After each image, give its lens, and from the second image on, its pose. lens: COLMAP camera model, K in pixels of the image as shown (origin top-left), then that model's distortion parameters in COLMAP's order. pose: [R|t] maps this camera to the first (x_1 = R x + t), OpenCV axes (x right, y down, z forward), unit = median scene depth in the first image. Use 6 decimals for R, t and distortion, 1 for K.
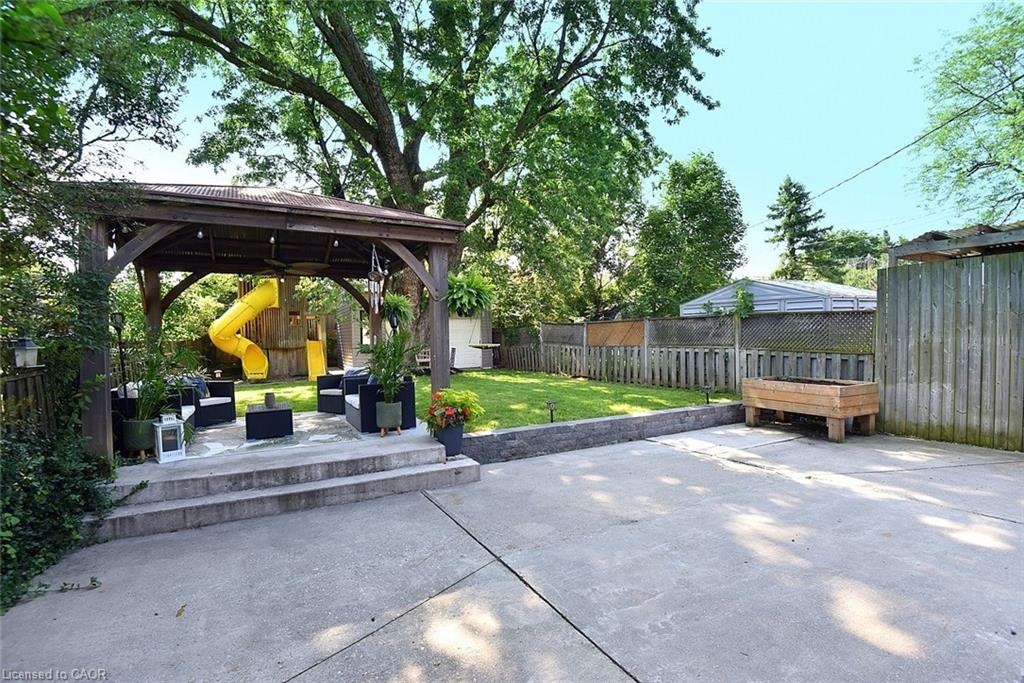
lens RADIAL K [[479.4, 0, 512.0], [0, 479.4, 341.5], [0, 0, 1]] dist [-0.044638, -0.000369]
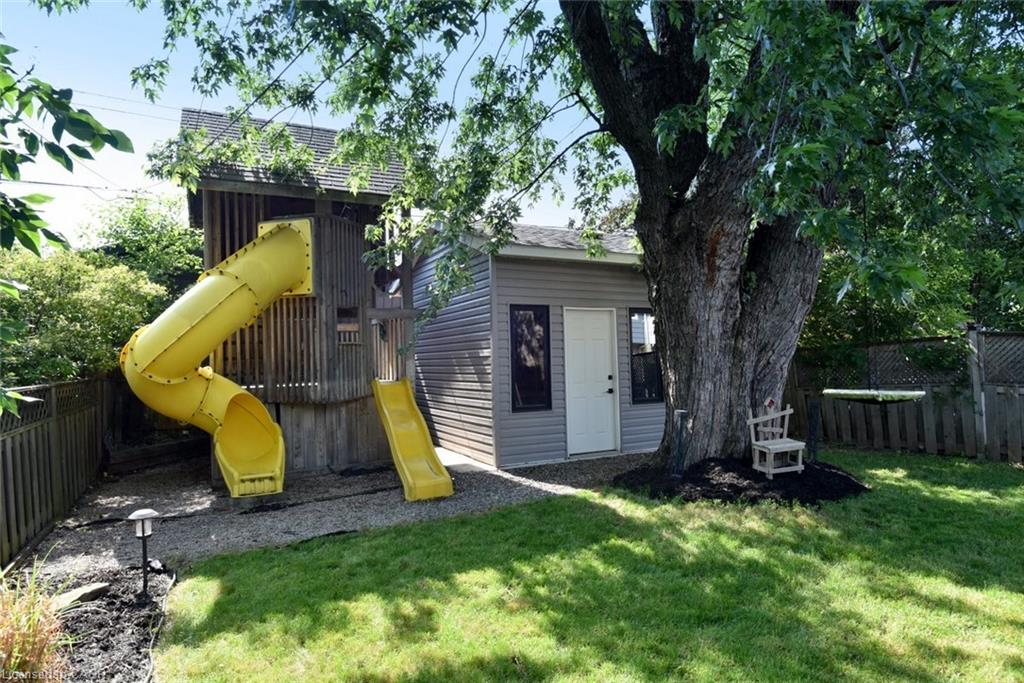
lens RADIAL K [[594.2, 0, 512.0], [0, 594.2, 341.5], [0, 0, 1]] dist [-0.001077, -0.000286]
pose [[0.999995, -0.002900, -0.001306, -0.345626], [0.002834, 0.998853, -0.047805, -0.012051], [0.001443, 0.047801, 0.998856, 0.547428]]
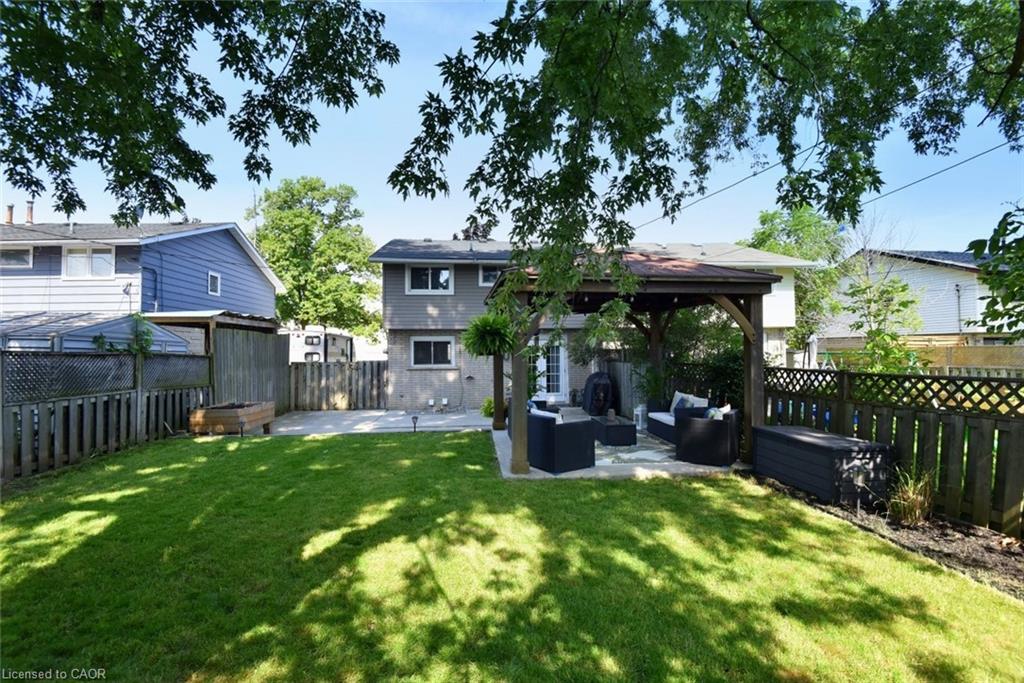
lens RADIAL K [[479.4, 0, 512.0], [0, 479.4, 341.5], [0, 0, 1]] dist [-0.044638, -0.000369]
pose [[-0.908537, 0.034039, 0.416415, -0.323038], [0.032602, 0.999413, -0.010563, -0.028076], [-0.416530, 0.003979, -0.909113, 0.912177]]
